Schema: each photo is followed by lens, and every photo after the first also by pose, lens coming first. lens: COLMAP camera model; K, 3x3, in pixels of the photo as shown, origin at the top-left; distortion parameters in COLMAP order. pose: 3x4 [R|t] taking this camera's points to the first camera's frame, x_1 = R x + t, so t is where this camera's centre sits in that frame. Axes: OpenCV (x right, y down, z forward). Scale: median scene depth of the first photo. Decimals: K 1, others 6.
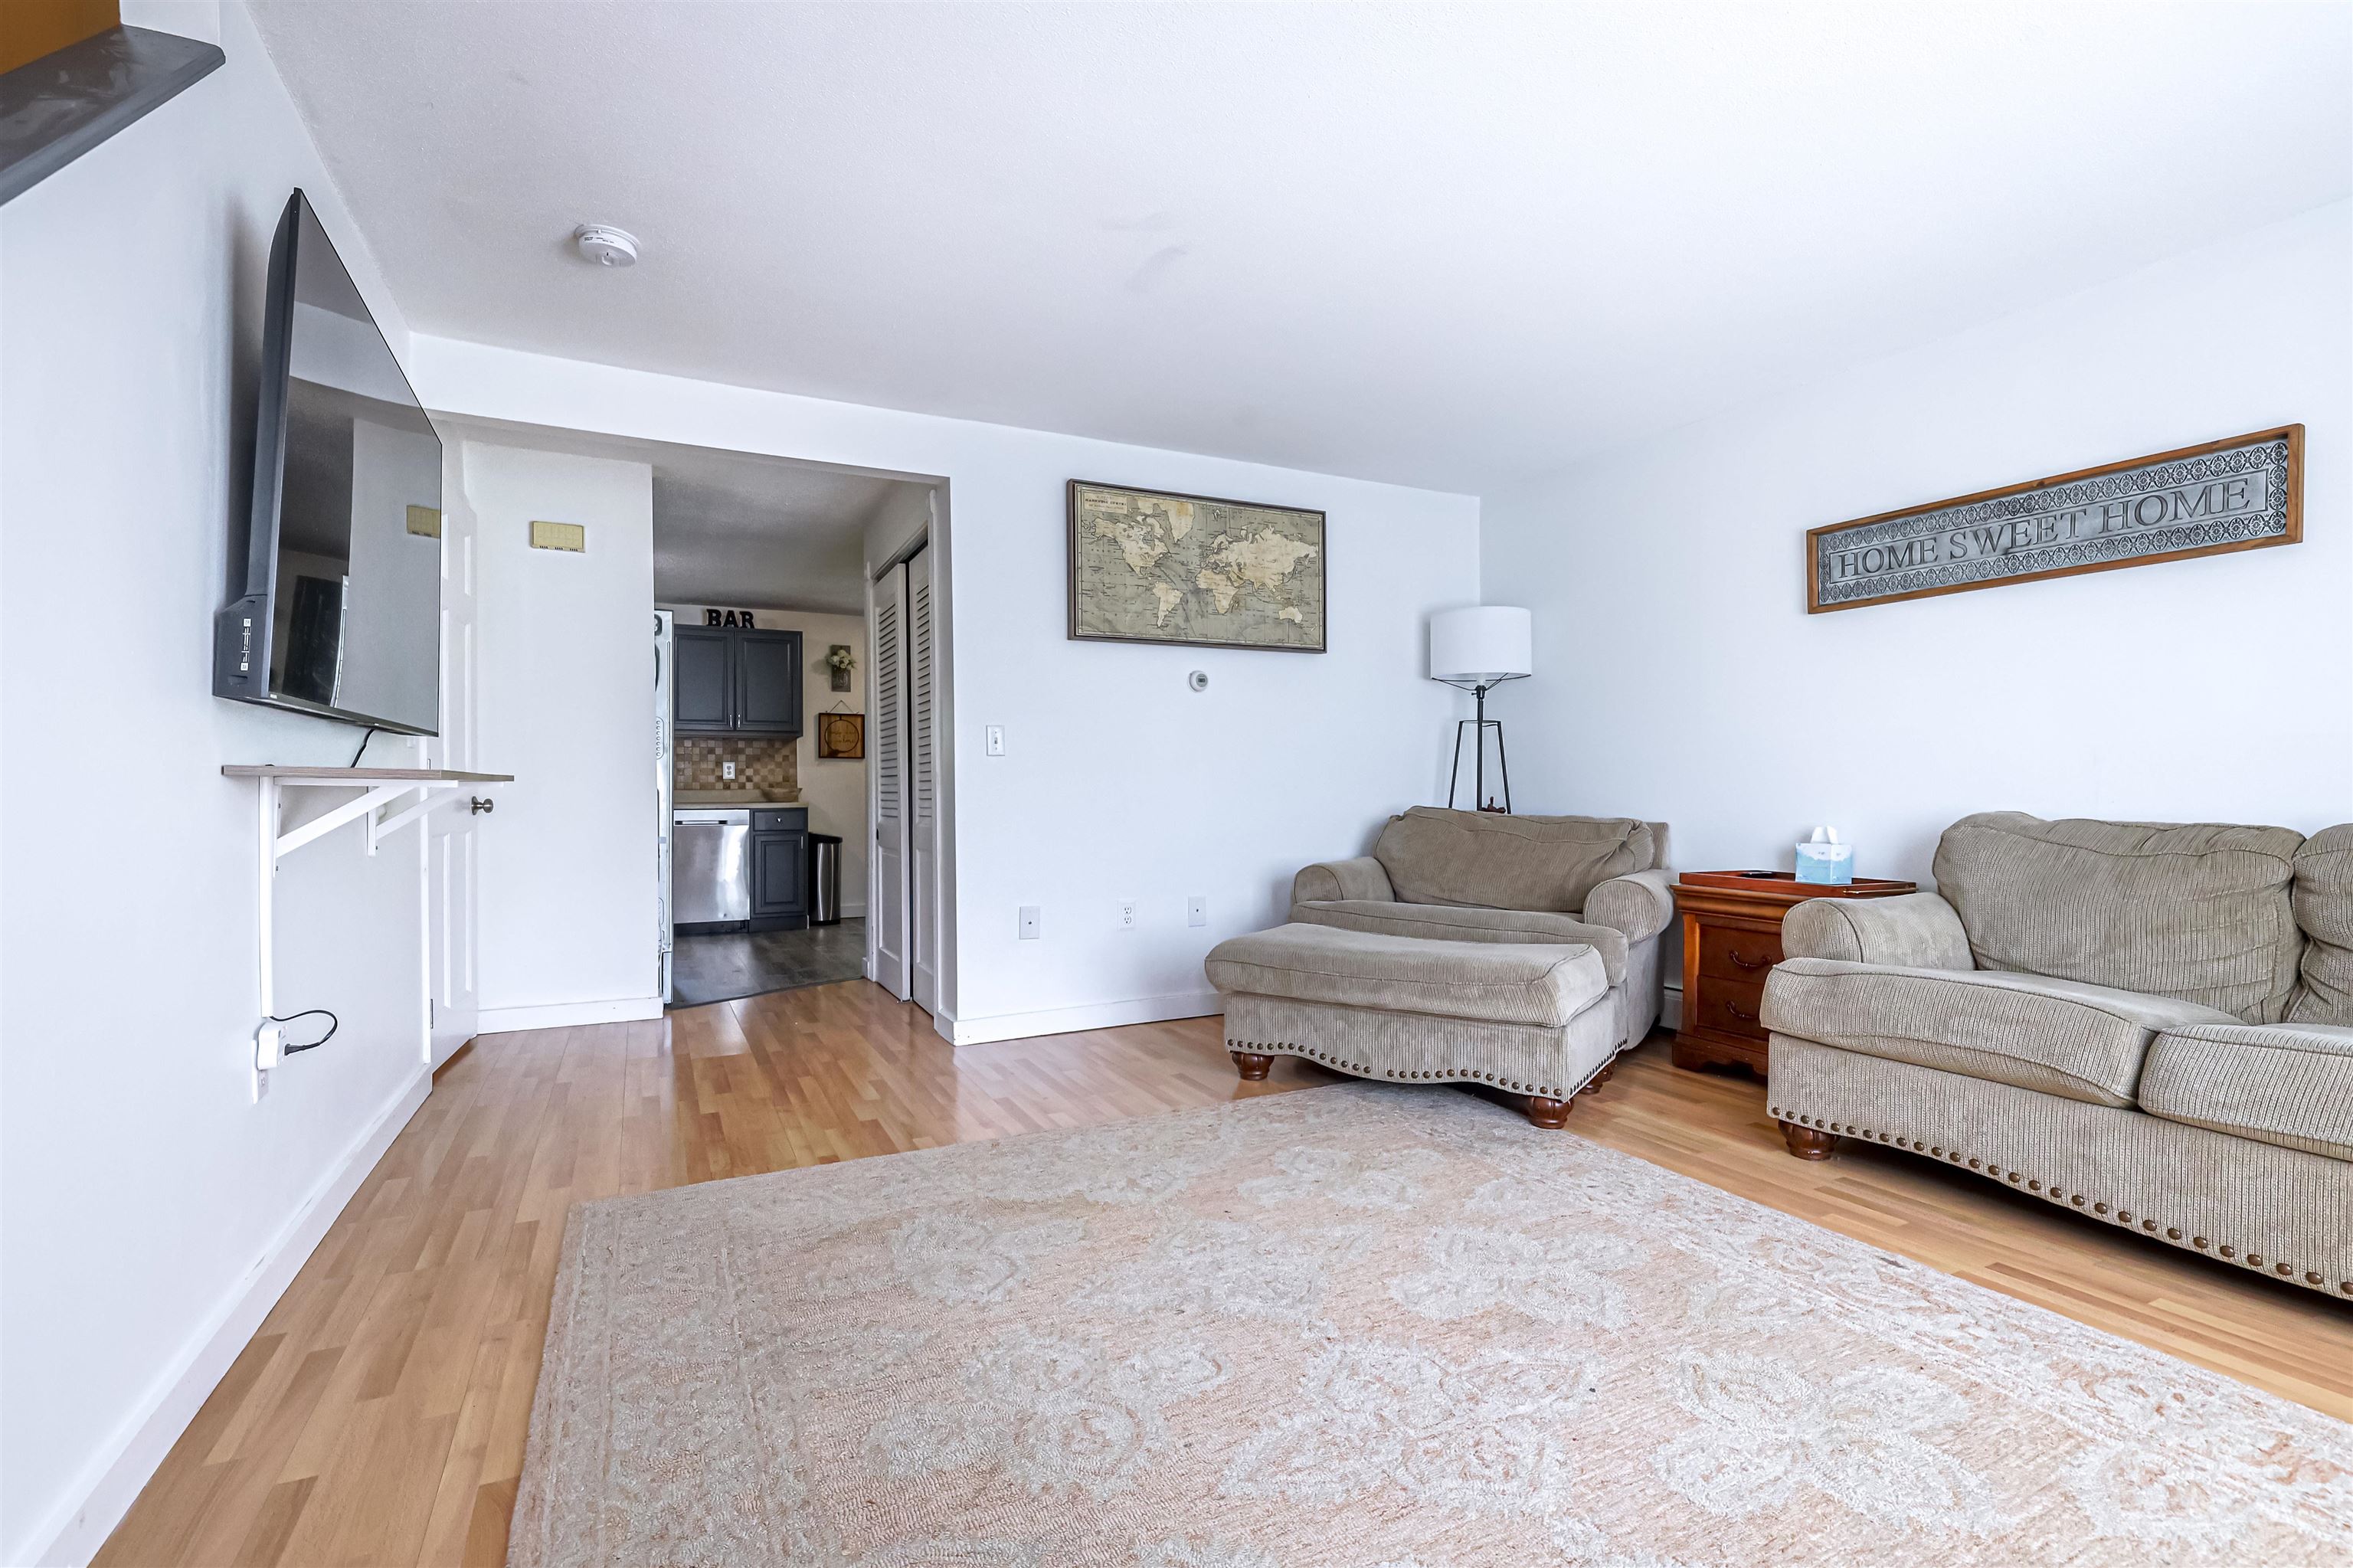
lens RADIAL K [[1079.9, 0, 1180.7], [0, 1079.9, 788.4], [0, 0, 1]] dist [0.002548, -0.000736]
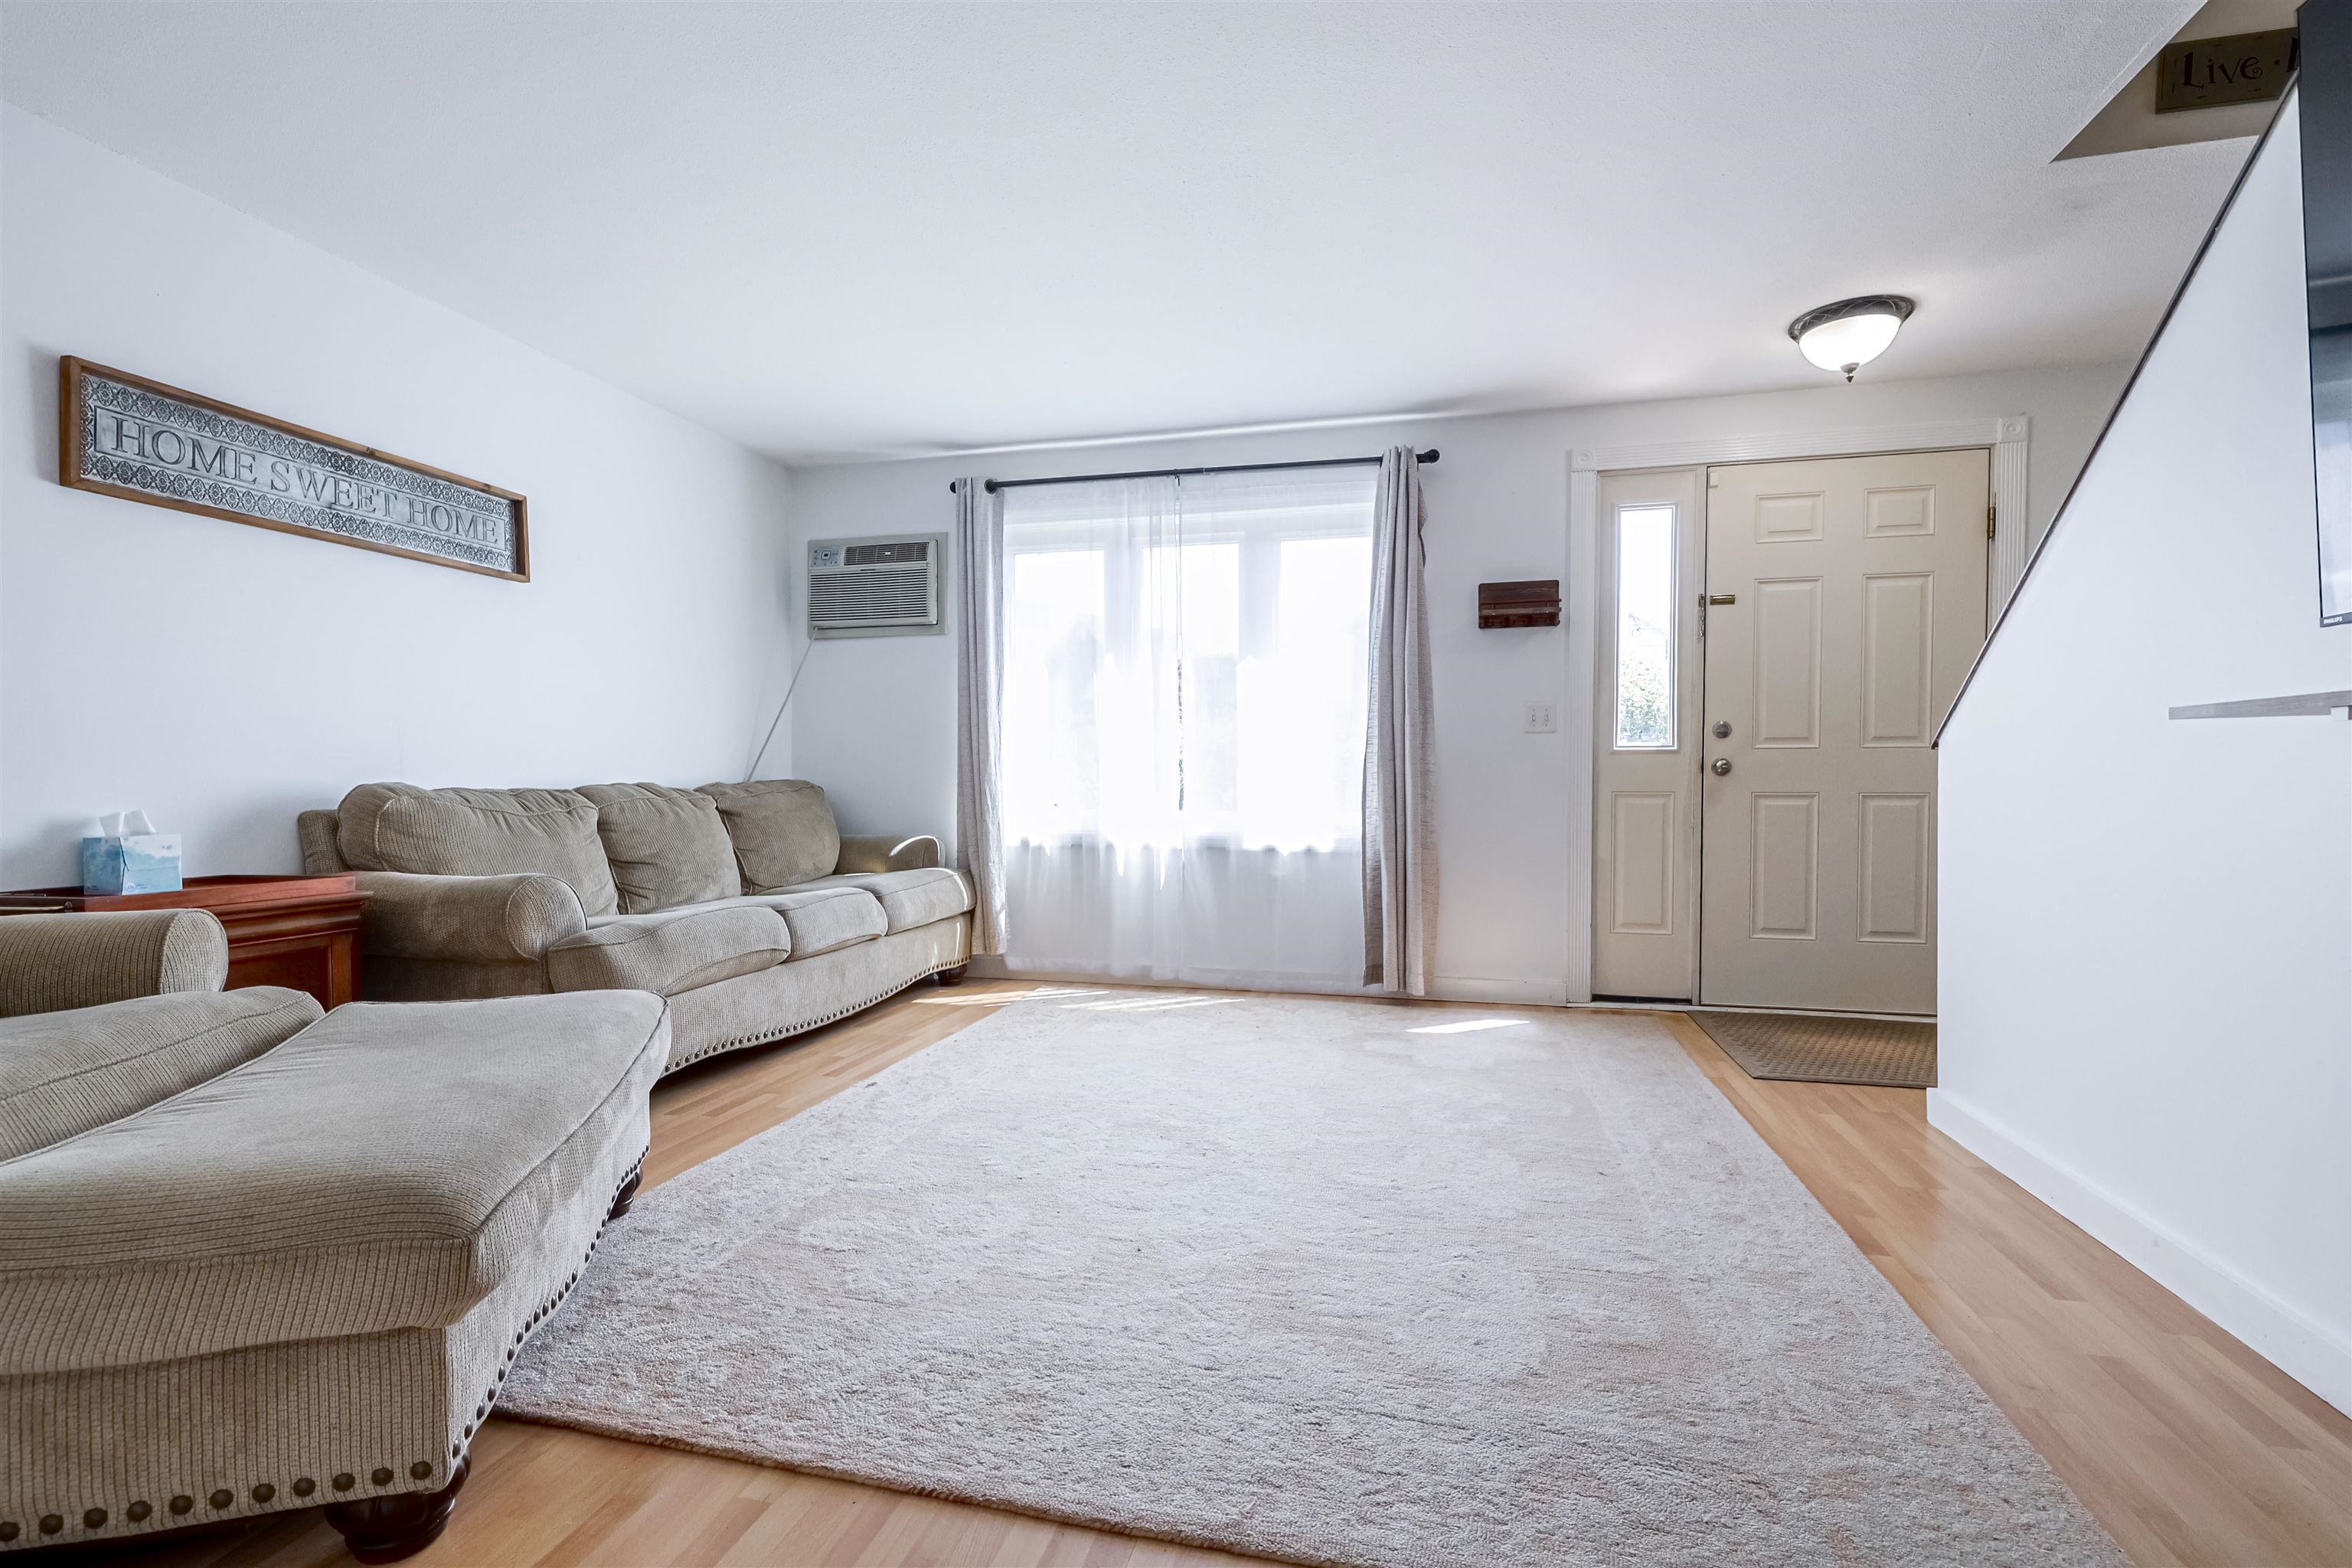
lens RADIAL K [[1079.4, 0, 1158.4], [0, 1079.4, 808.4], [0, 0, 1]] dist [0.002548, -0.000736]
pose [[-0.744874, -0.016360, 0.667005, -0.353963], [0.000760, 0.999678, 0.025368, 0.017459], [-0.667205, 0.019403, -0.744622, 1.082554]]
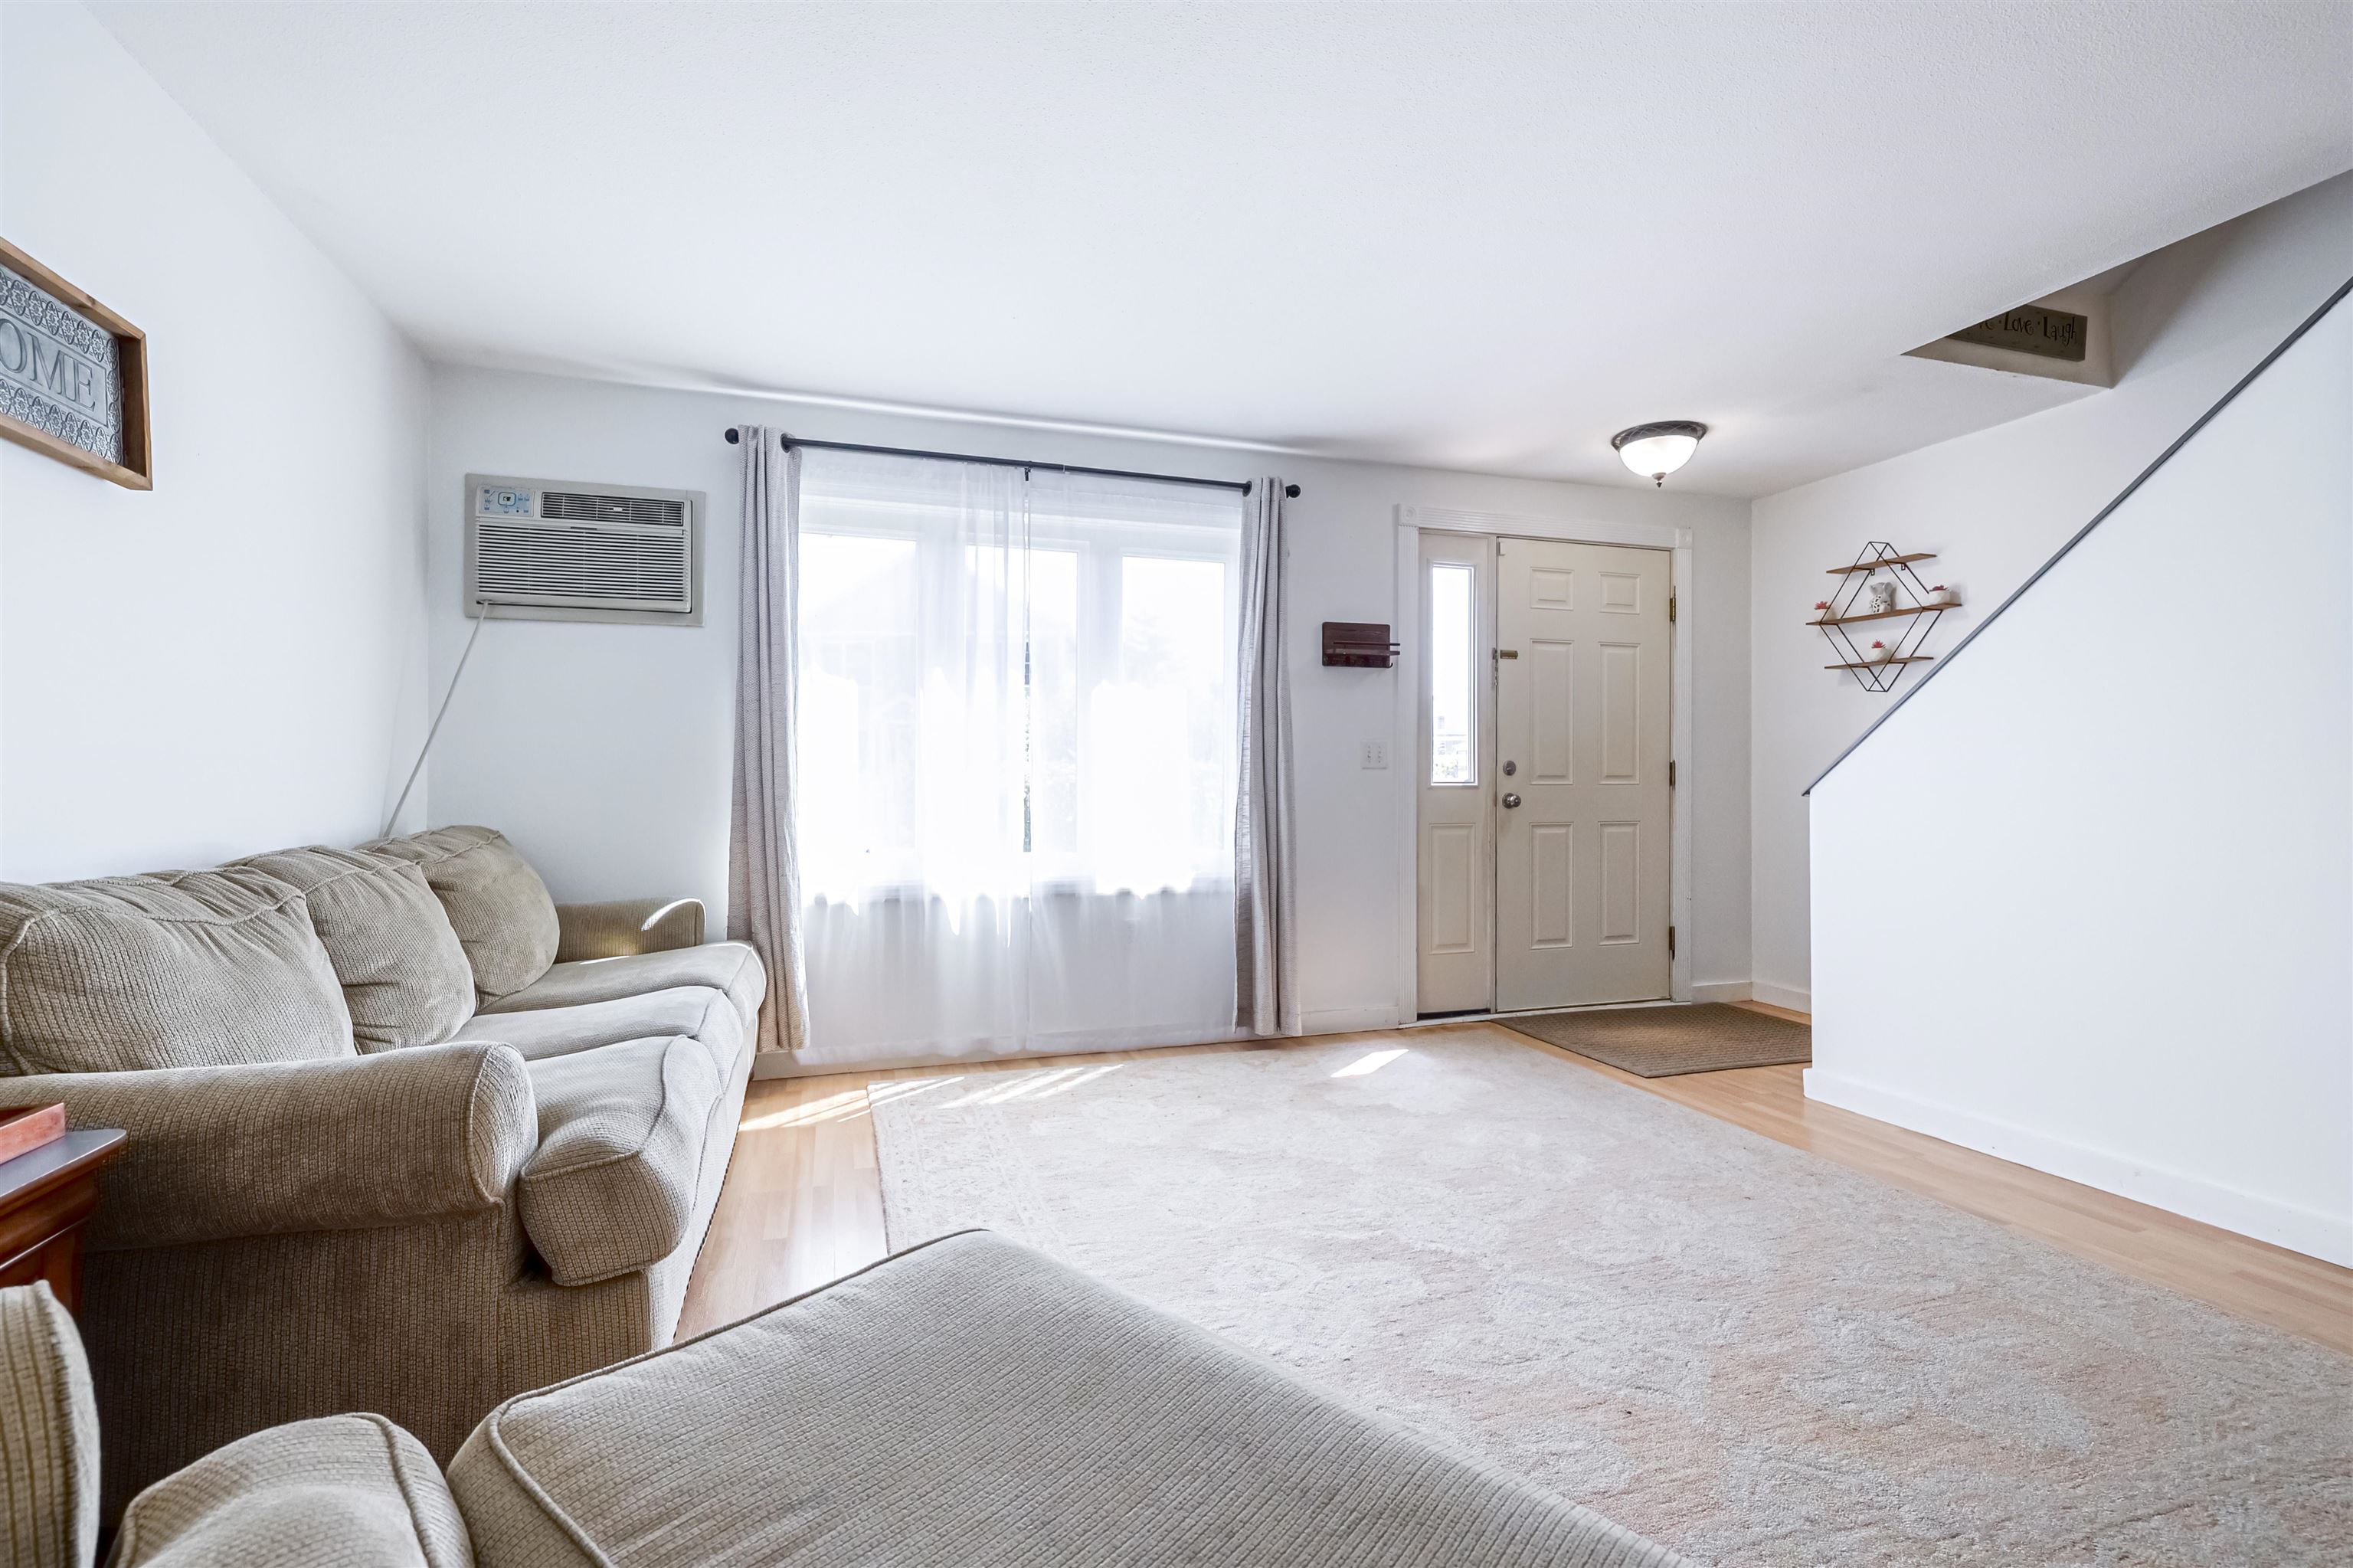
lens RADIAL K [[1079.9, 0, 1168.0], [0, 1079.9, 782.4], [0, 0, 1]] dist [0.002548, -0.000736]
pose [[-0.987221, 0.003904, 0.159312, 0.153638], [0.003426, 0.999989, -0.003275, -0.015352], [-0.159323, -0.002687, -0.987223, 1.179068]]
